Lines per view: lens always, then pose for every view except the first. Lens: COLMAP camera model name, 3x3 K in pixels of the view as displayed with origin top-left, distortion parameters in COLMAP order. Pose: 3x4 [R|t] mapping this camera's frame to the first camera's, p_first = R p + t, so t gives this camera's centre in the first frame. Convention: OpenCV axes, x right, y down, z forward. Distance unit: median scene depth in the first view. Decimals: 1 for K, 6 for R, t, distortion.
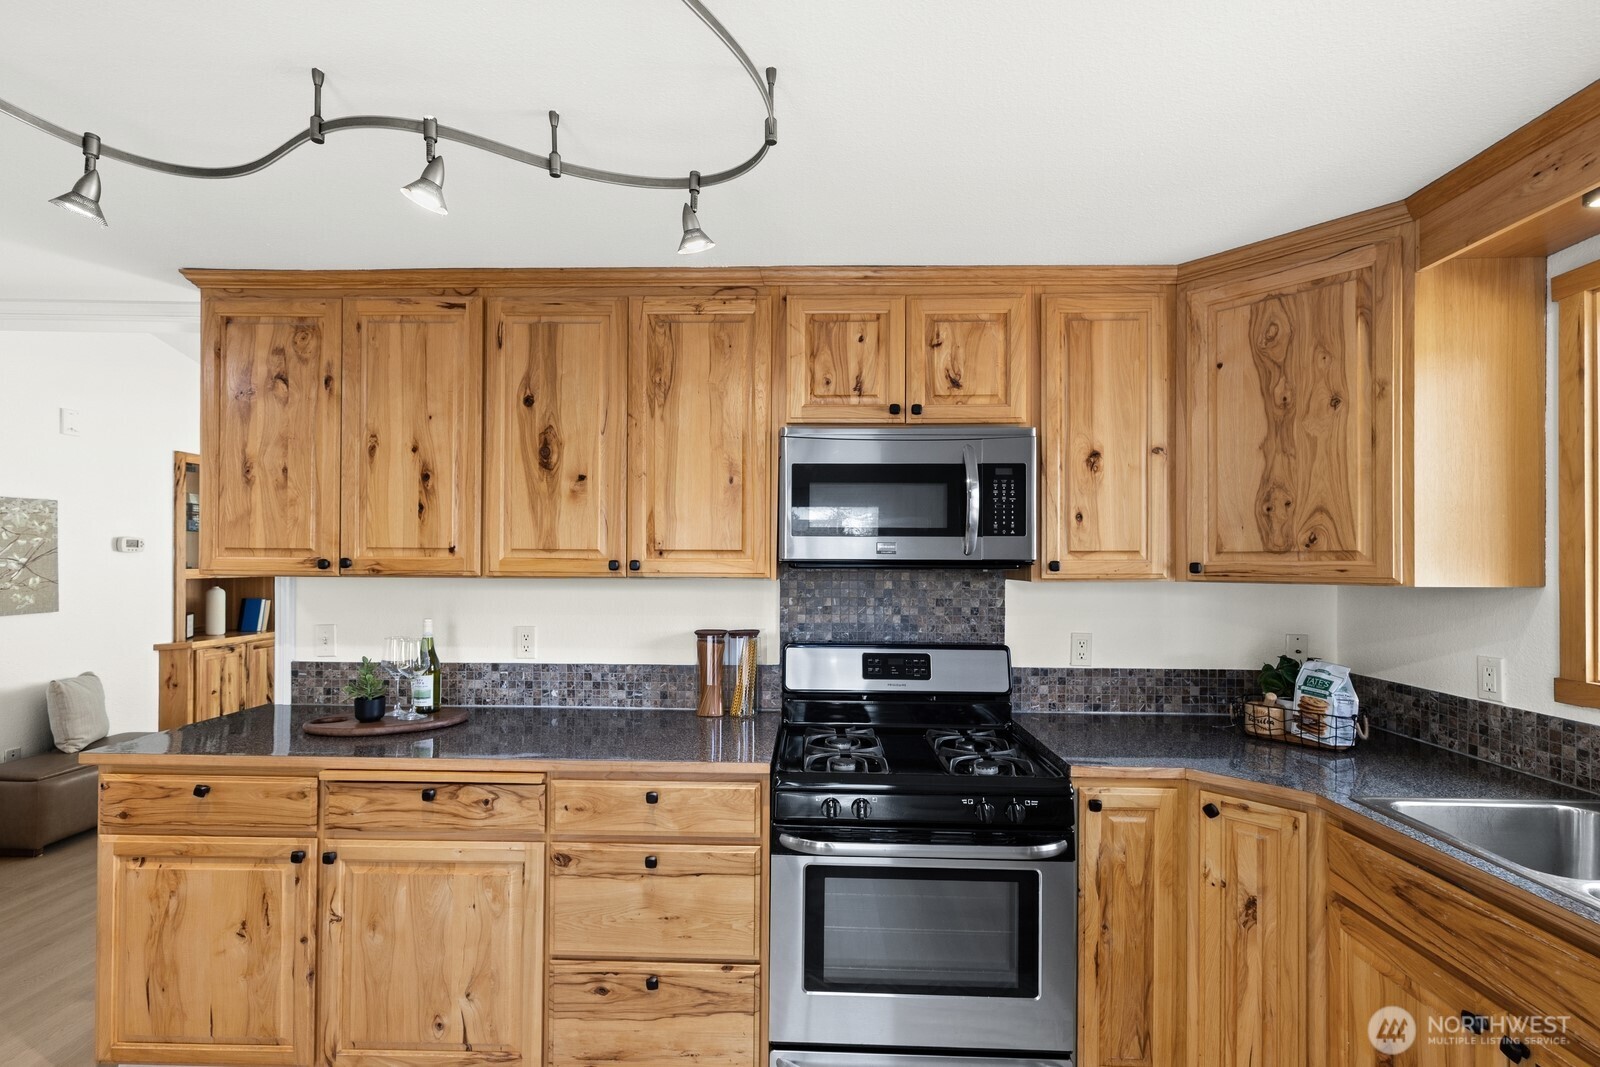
lens RADIAL K [[702.4, 0, 803.5], [0, 702.4, 559.0], [0, 0, 1]] dist [0.004458, 0.000546]
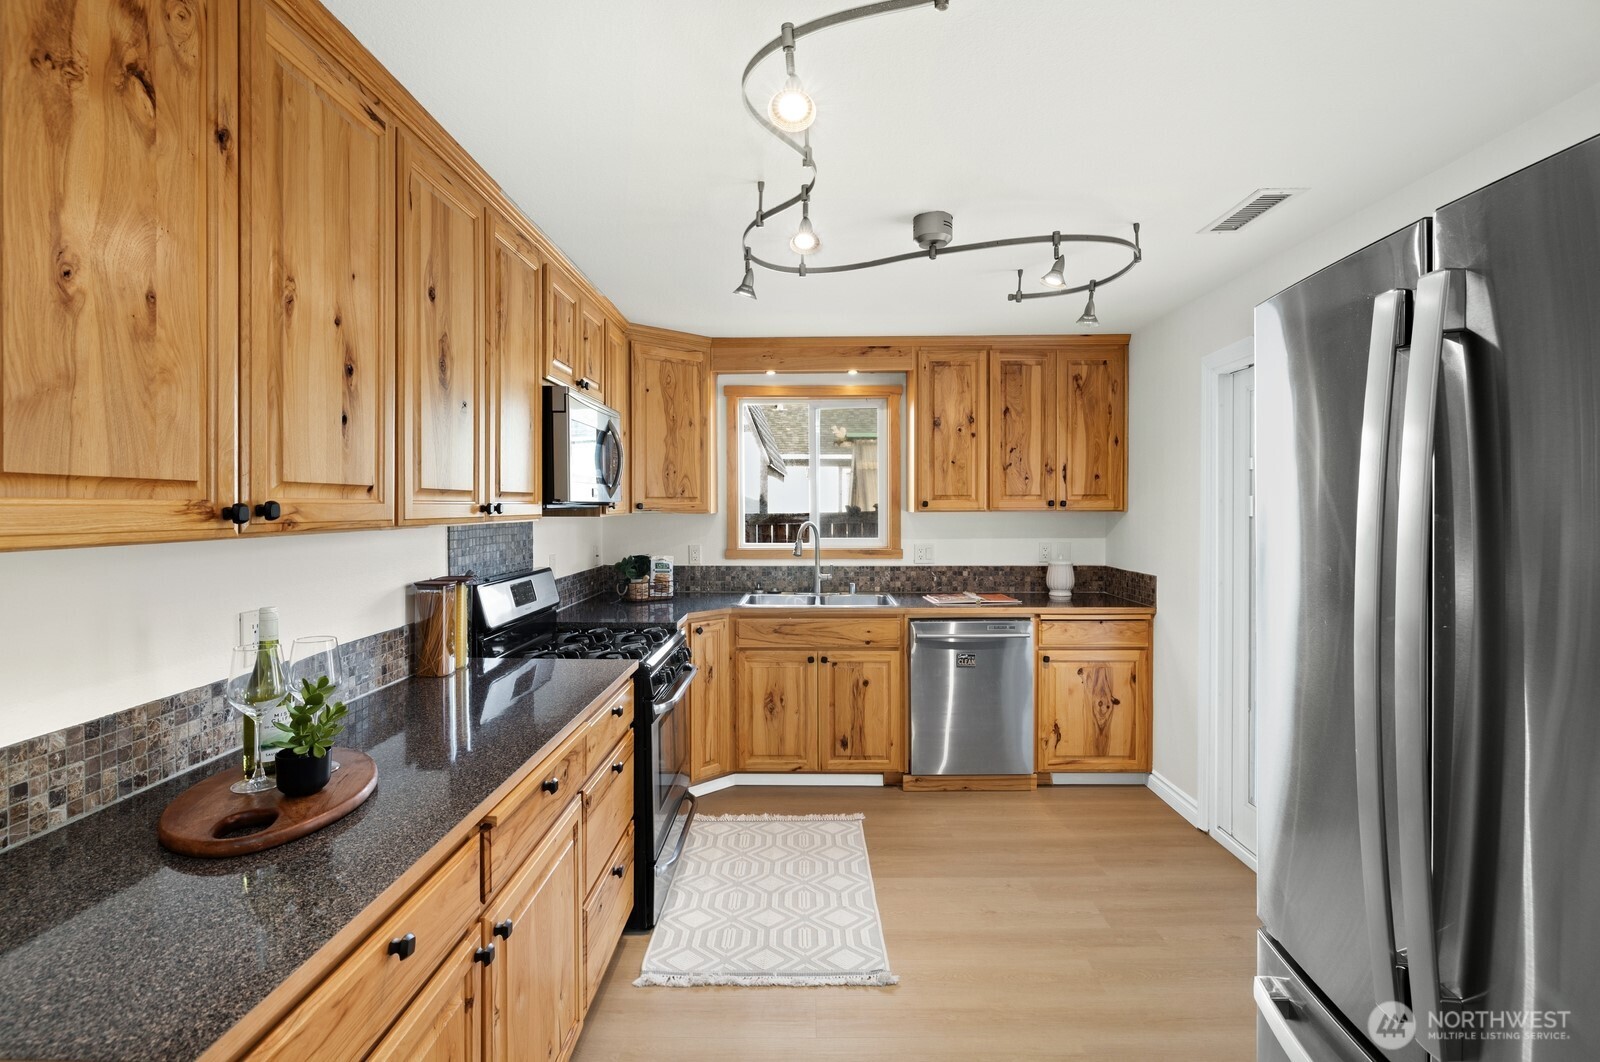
lens RADIAL K [[726.2, 0, 798.8], [0, 726.2, 509.6], [0, 0, 1]] dist [-0.000414, 0.000201]
pose [[0.003249, -0.013310, 0.999906, -1.181308], [-0.004993, 0.999899, 0.013326, -0.004062], [-0.999982, -0.005035, 0.003182, 0.600526]]
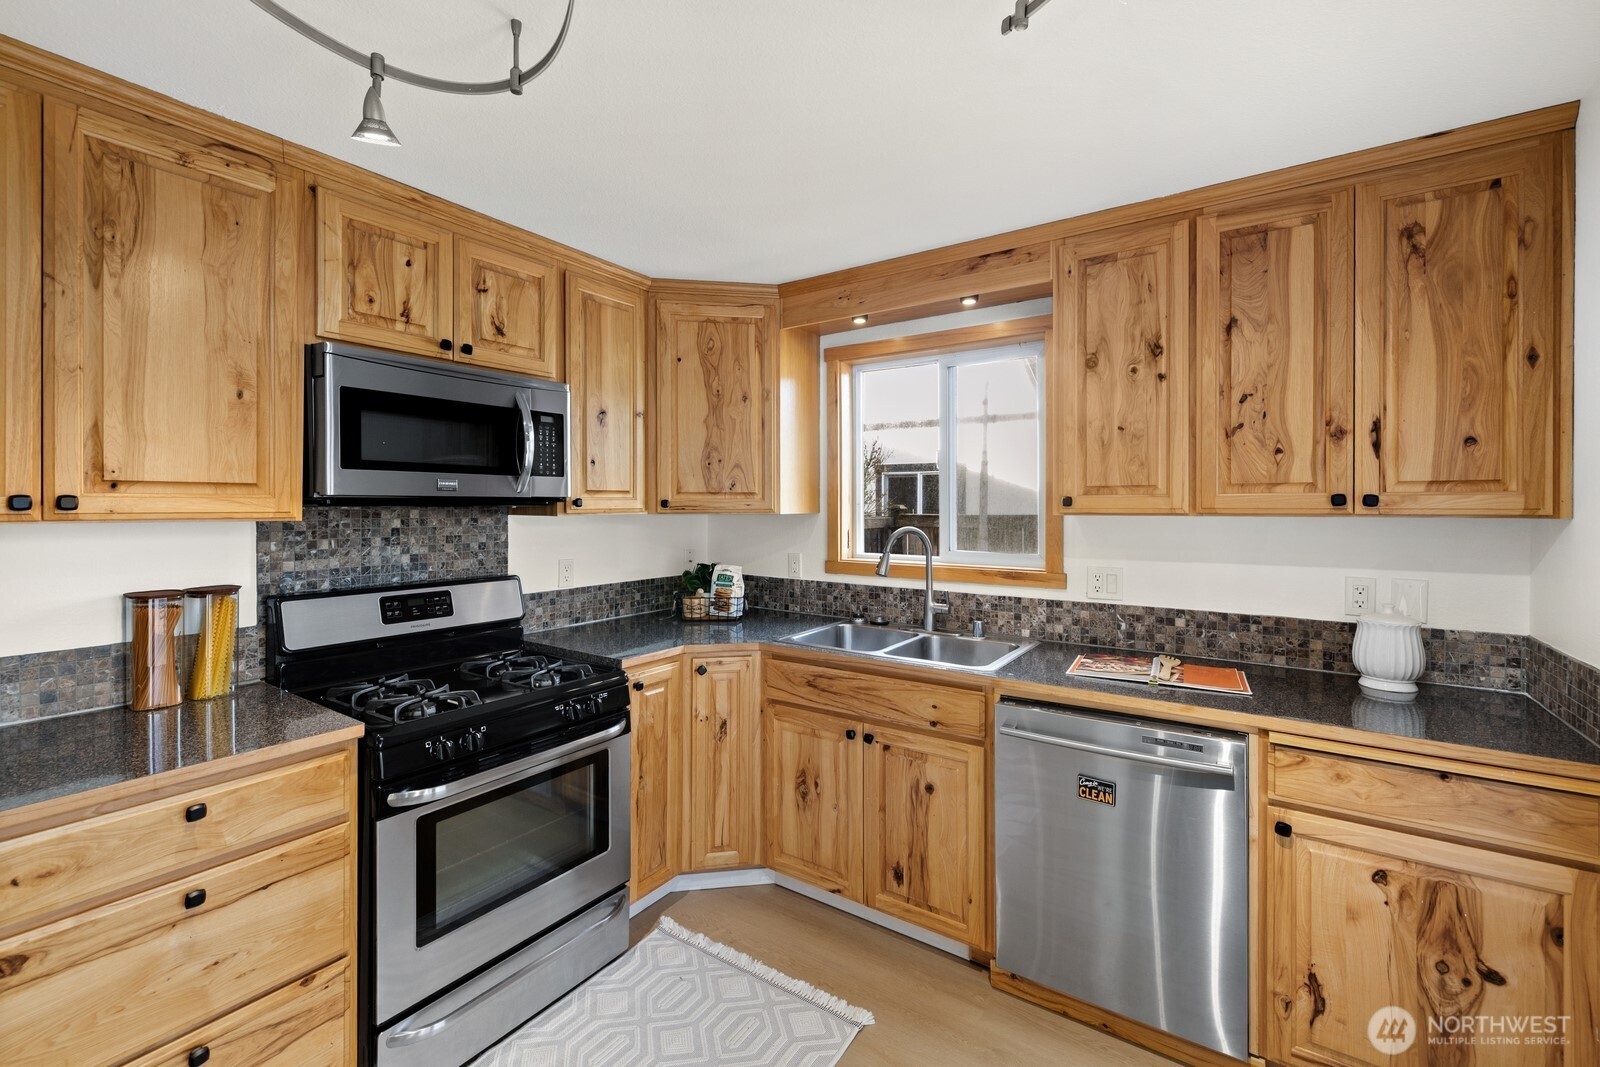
lens RADIAL K [[670.9, 0, 795.8], [0, 670.9, 504.9], [0, 0, 1]] dist [0.000703, 0.000439]
pose [[0.549654, -0.005196, 0.835376, -0.391643], [-0.003712, 0.999956, 0.008661, 0.002752], [-0.835384, -0.007861, 0.549611, 0.064545]]
